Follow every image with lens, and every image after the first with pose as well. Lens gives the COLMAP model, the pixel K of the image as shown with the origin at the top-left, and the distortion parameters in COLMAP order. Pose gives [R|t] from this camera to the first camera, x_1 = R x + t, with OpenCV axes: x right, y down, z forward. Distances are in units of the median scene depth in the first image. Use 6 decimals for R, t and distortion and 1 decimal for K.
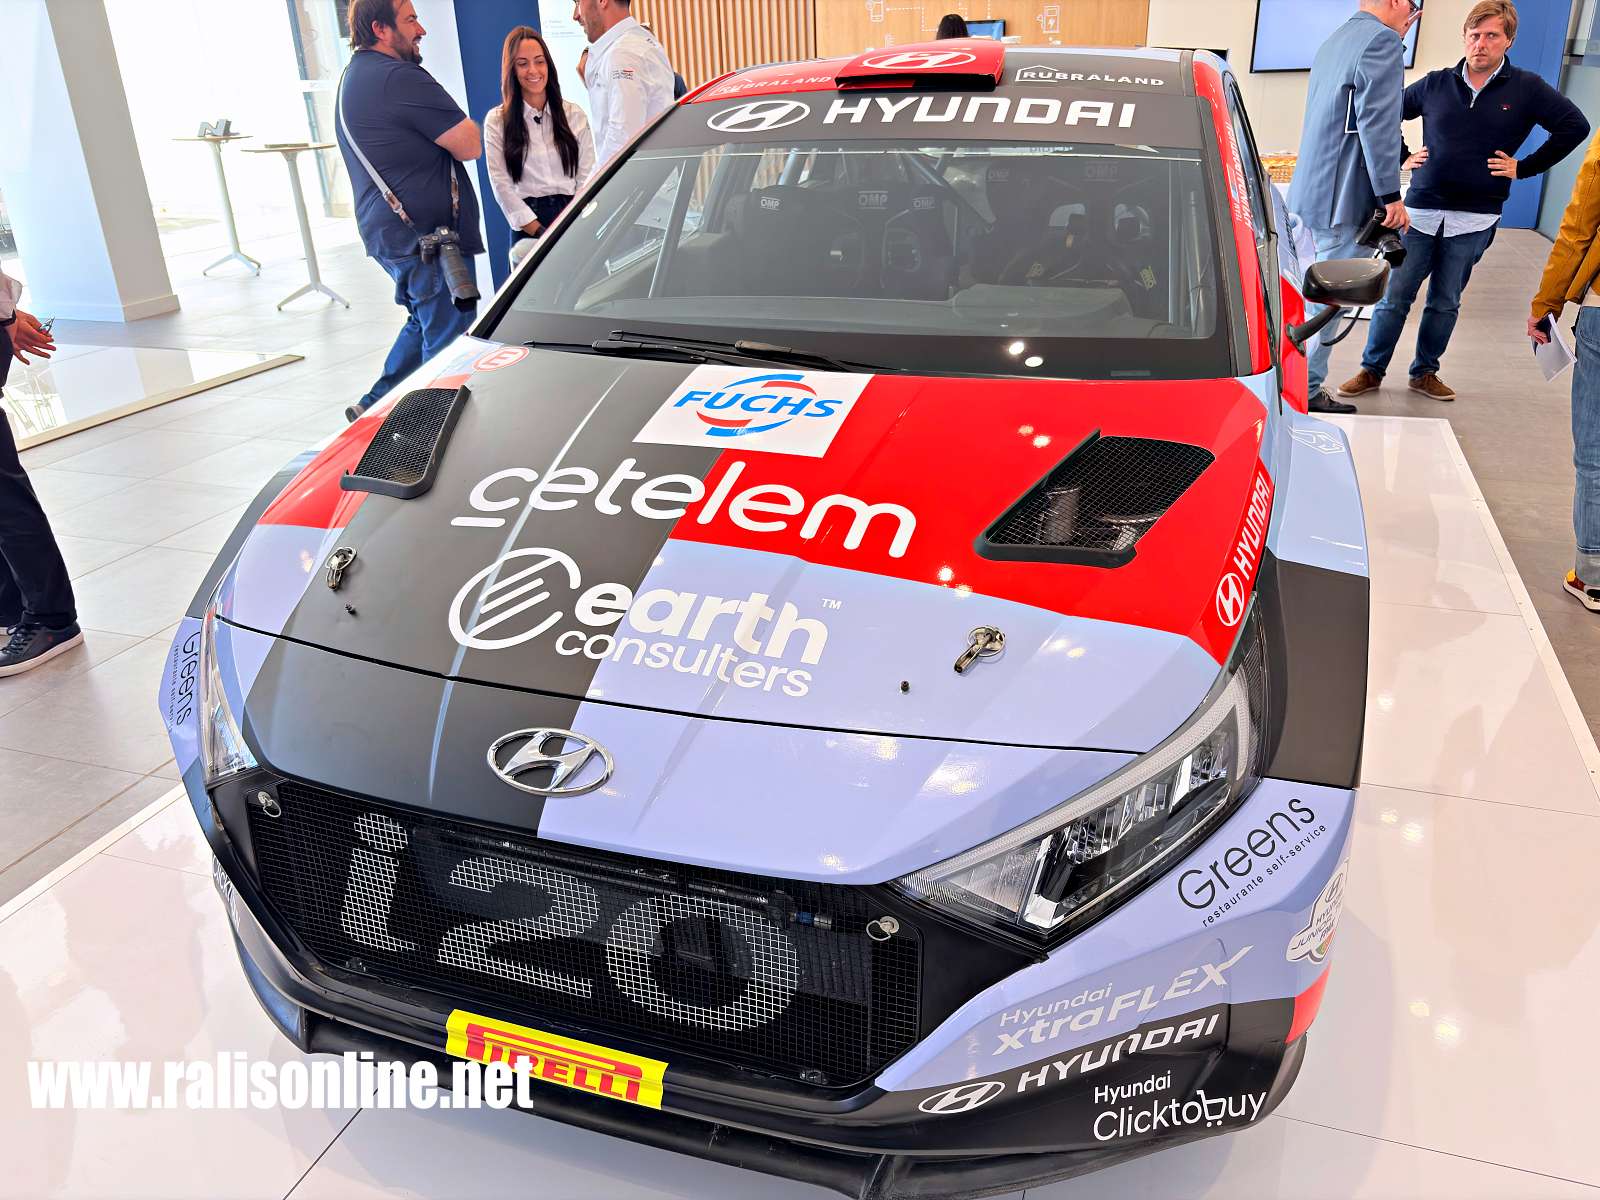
lens RADIAL K [[1207.5, 0, 815.0], [0, 1207.5, 604.0], [0, 0, 1]] dist [0.065771, -0.056432]
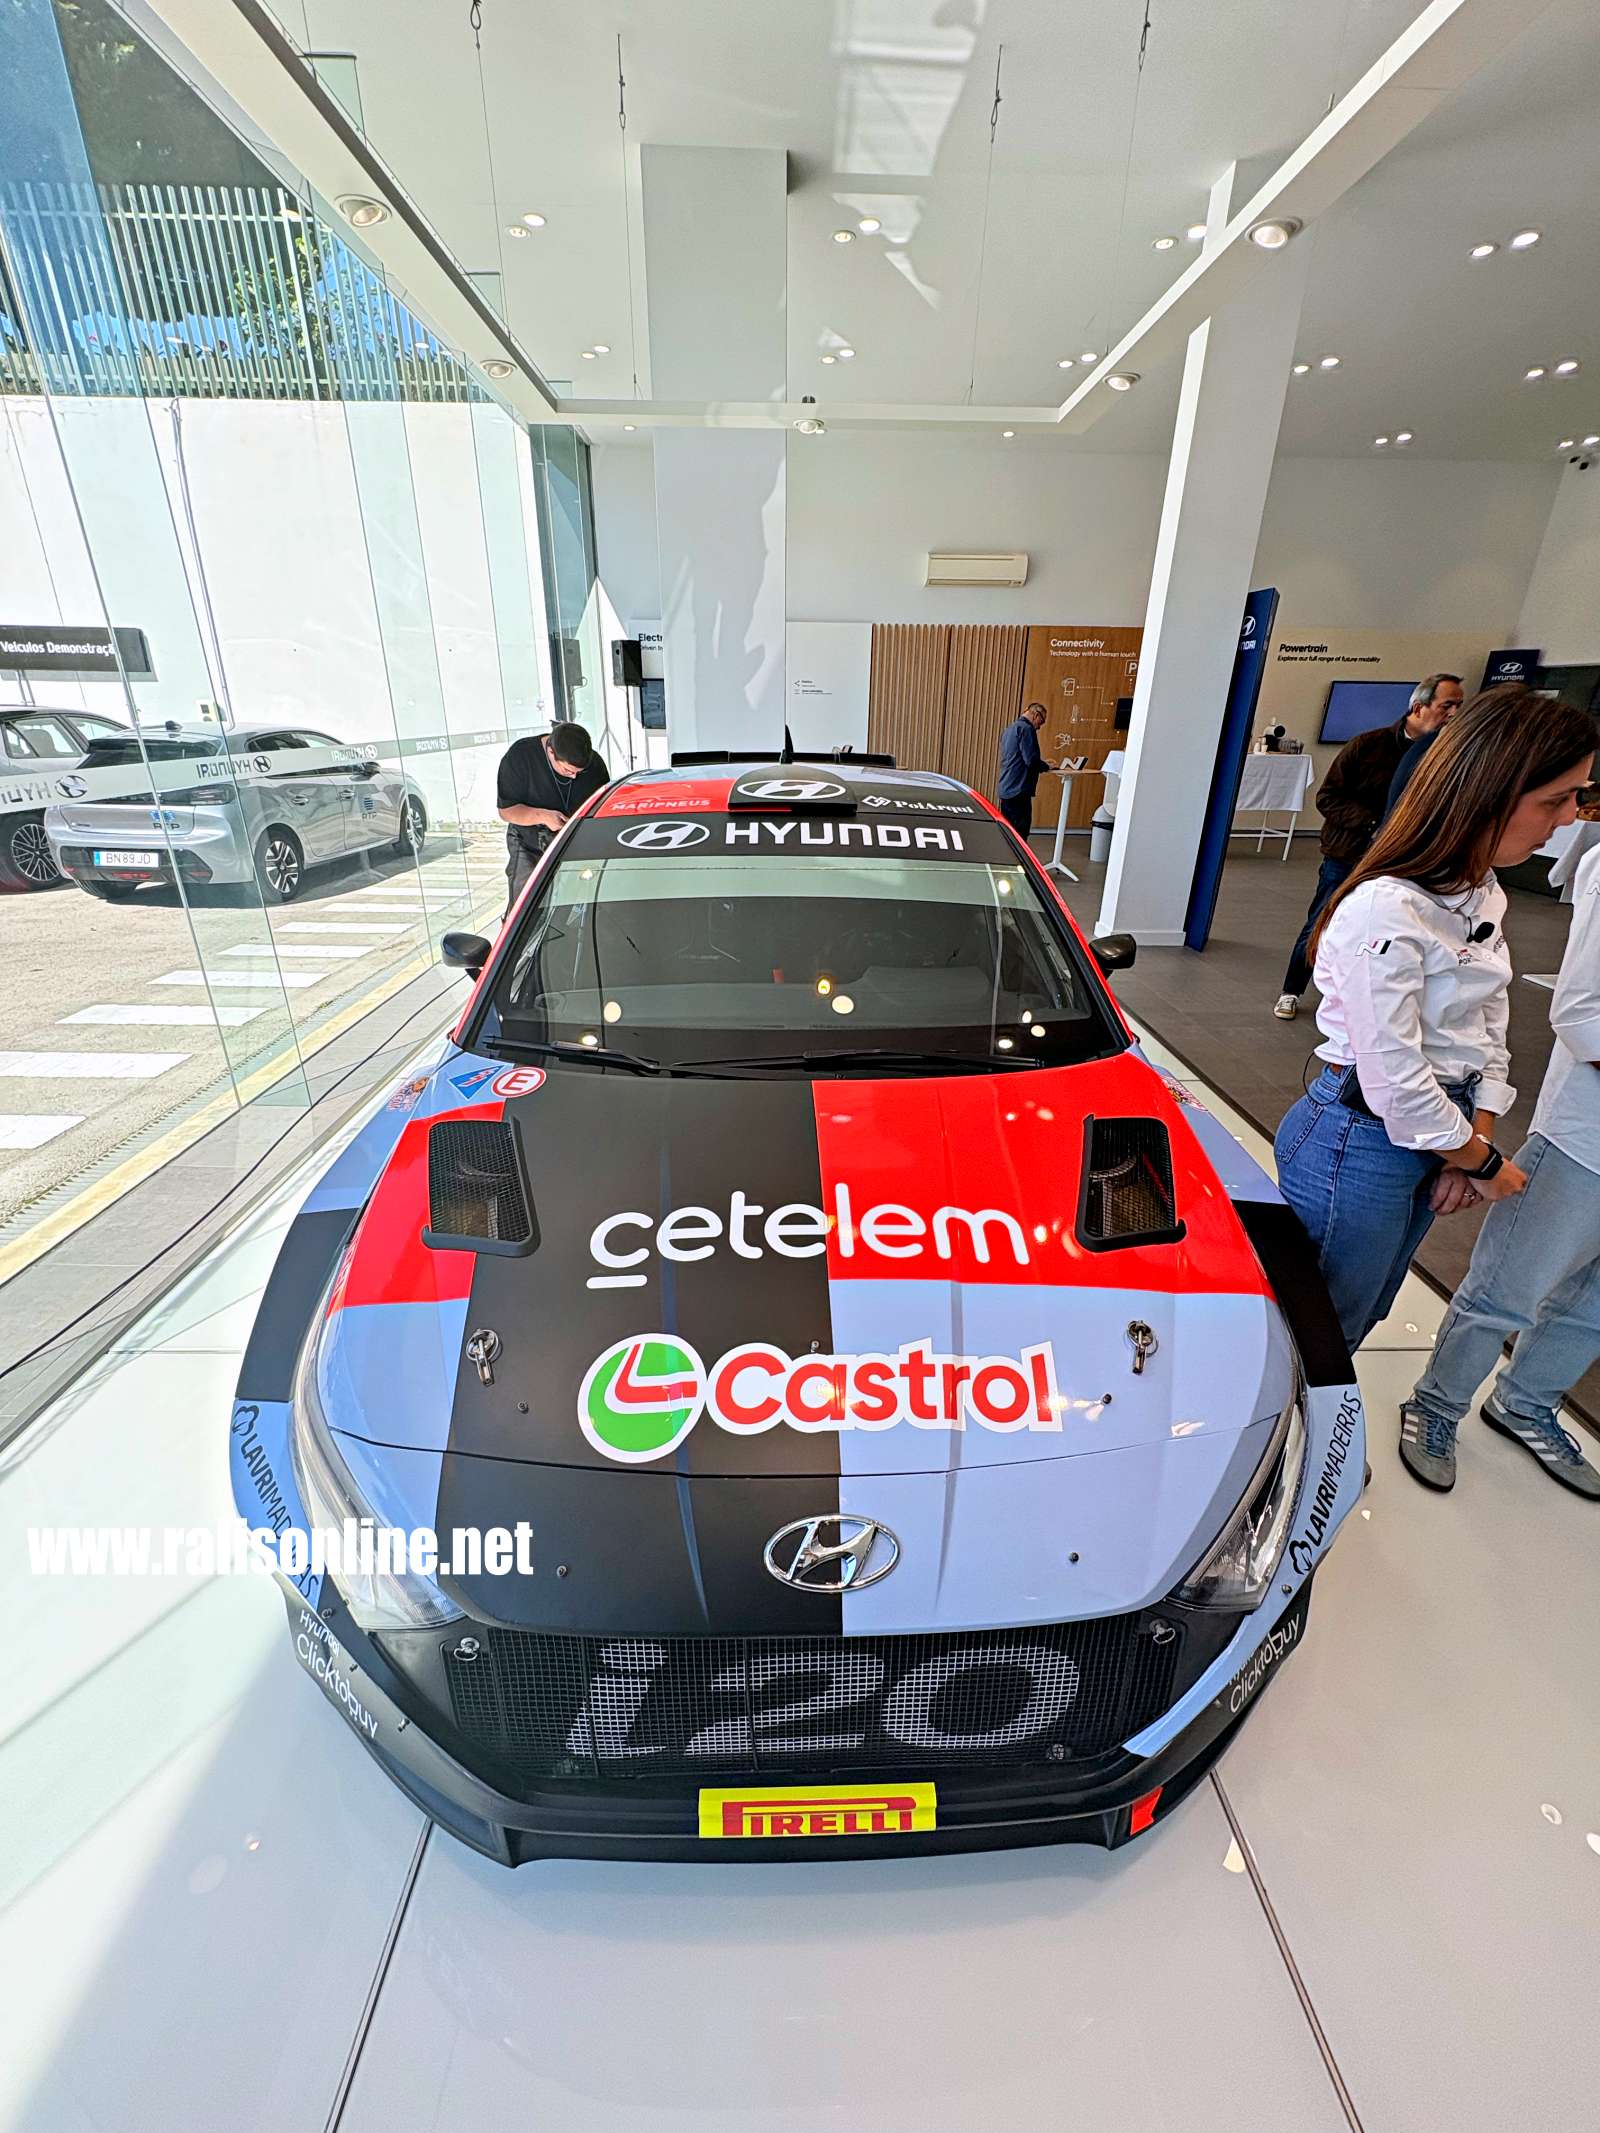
lens RADIAL K [[850.9, 0, 800.3], [0, 850.9, 1067.5], [0, 0, 1]] dist [0.000367, -0.000196]
pose [[0.933911, -0.109629, 0.340283, -0.374014], [0.120713, 0.992621, -0.011506, -0.231074], [-0.336511, 0.051822, 0.940253, 0.267249]]
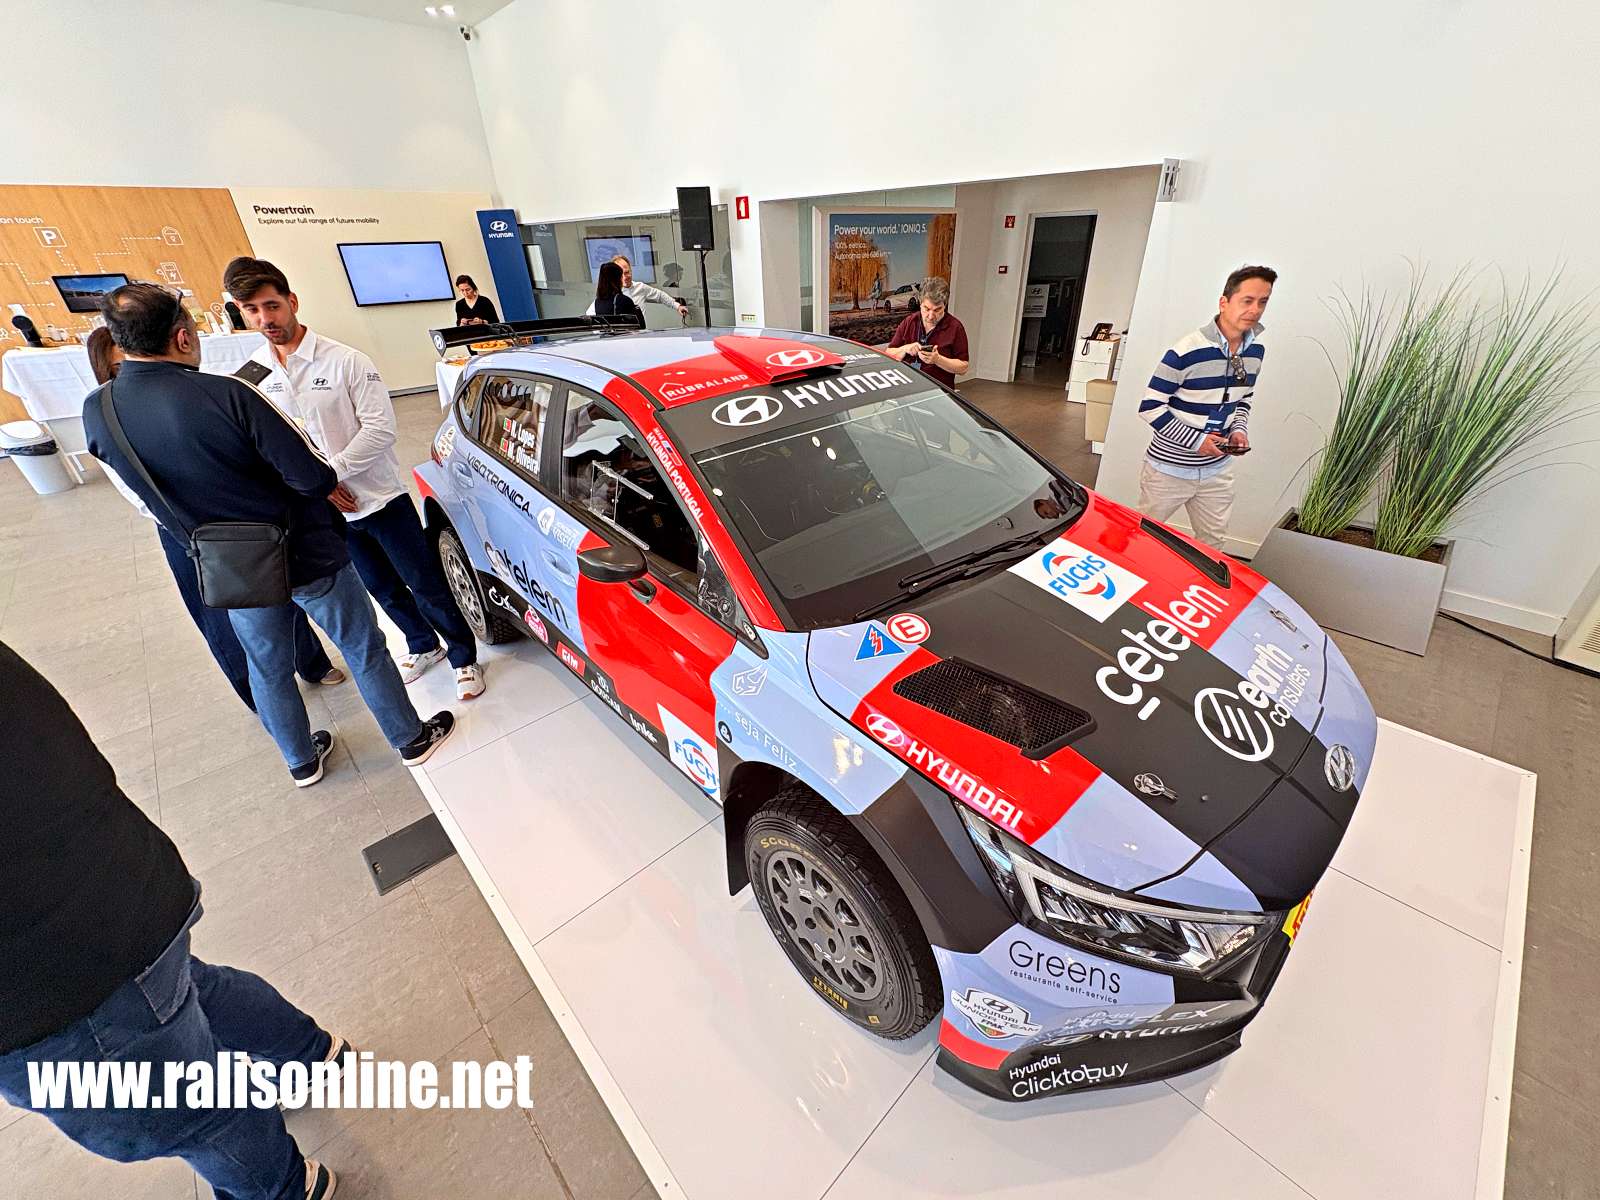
lens RADIAL K [[638.3, 0, 803.2], [0, 638.3, 594.3], [0, 0, 1]] dist [0.000367, -0.000196]
pose [[0.460168, -0.416307, 0.784177, -1.106330], [0.377640, 0.891146, 0.251489, -0.595400], [-0.803513, 0.180409, 0.567291, 0.902659]]
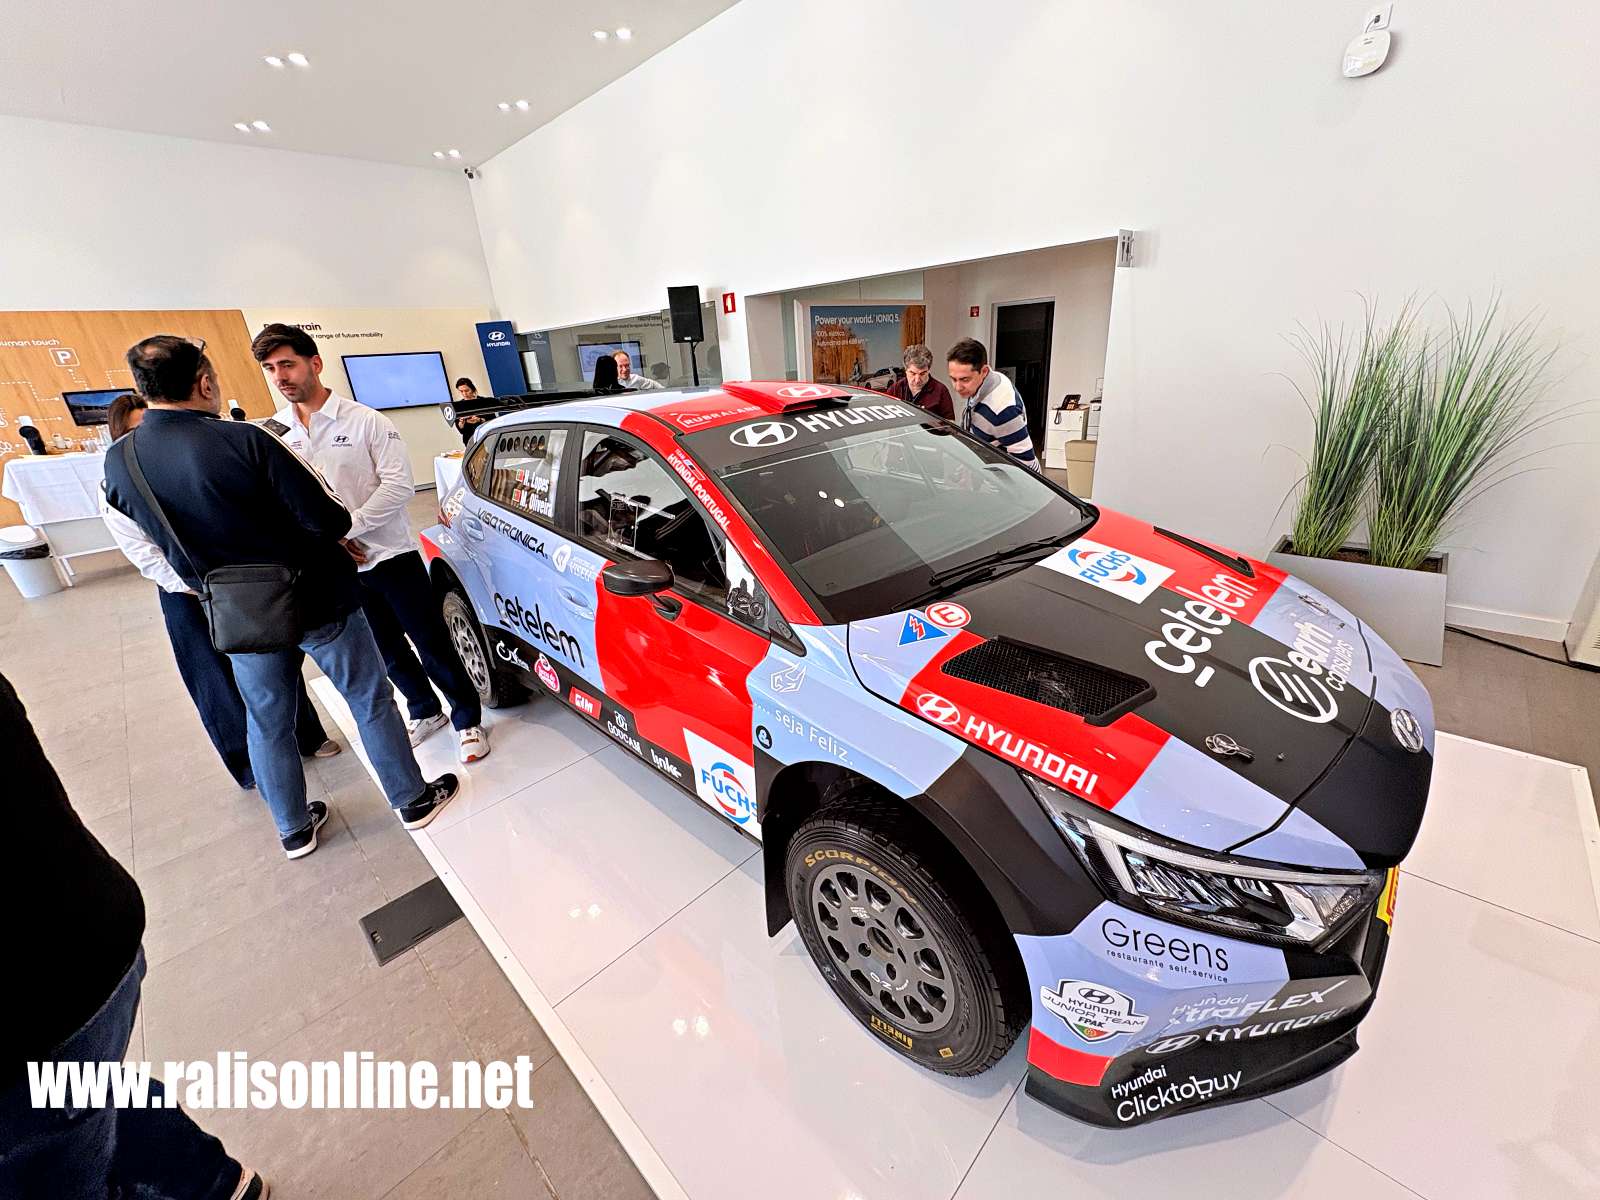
lens RADIAL K [[638.3, 0, 802.4], [0, 638.3, 593.7], [0, 0, 1]] dist [0.000367, -0.000196]
pose [[0.426350, -0.321237, 0.845596, -1.177647], [0.419923, 0.898270, 0.129522, -0.493647], [-0.801180, 0.299863, 0.517872, 0.999583]]
